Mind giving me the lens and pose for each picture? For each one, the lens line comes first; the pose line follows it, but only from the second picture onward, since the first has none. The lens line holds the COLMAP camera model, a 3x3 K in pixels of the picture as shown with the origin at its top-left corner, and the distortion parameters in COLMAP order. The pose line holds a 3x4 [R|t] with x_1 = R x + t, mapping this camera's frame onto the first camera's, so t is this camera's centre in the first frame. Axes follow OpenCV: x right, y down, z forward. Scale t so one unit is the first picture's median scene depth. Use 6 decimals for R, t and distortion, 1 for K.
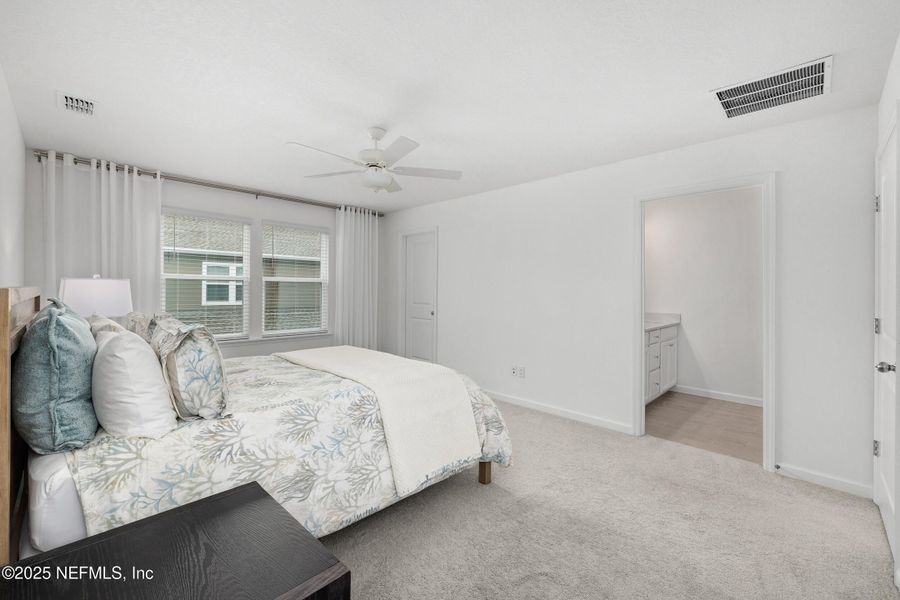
lens RADIAL K [[377.1, 0, 443.1], [0, 377.1, 297.3], [0, 0, 1]] dist [0.000353, 0.000163]
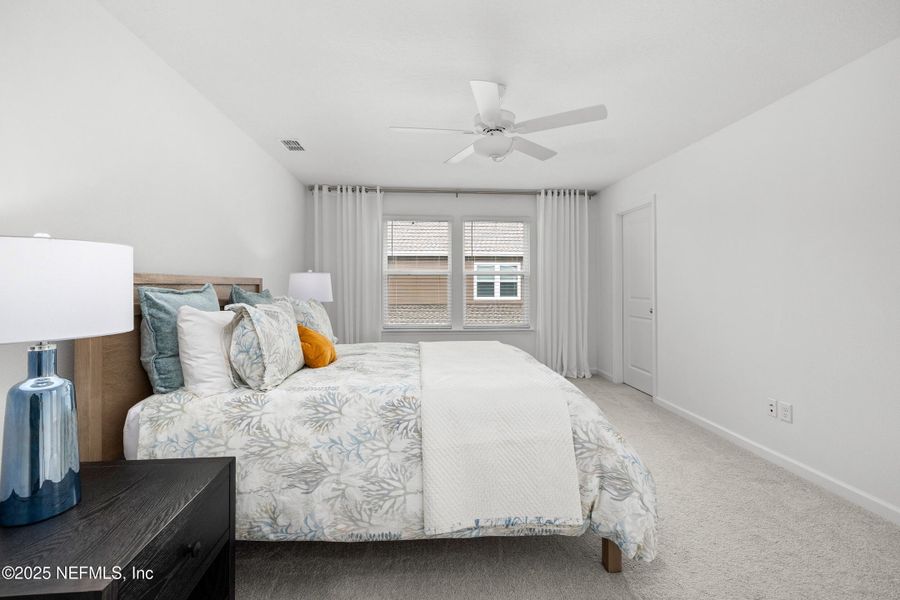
lens RADIAL K [[378.7, 0, 444.3], [0, 378.7, 289.8], [0, 0, 1]] dist [0.000065, -0.000025]
pose [[0.754642, -0.003141, -0.656129, 0.444571], [-0.006239, 0.999909, -0.011961, 0.032279], [0.656107, 0.013120, 0.754554, 0.436434]]
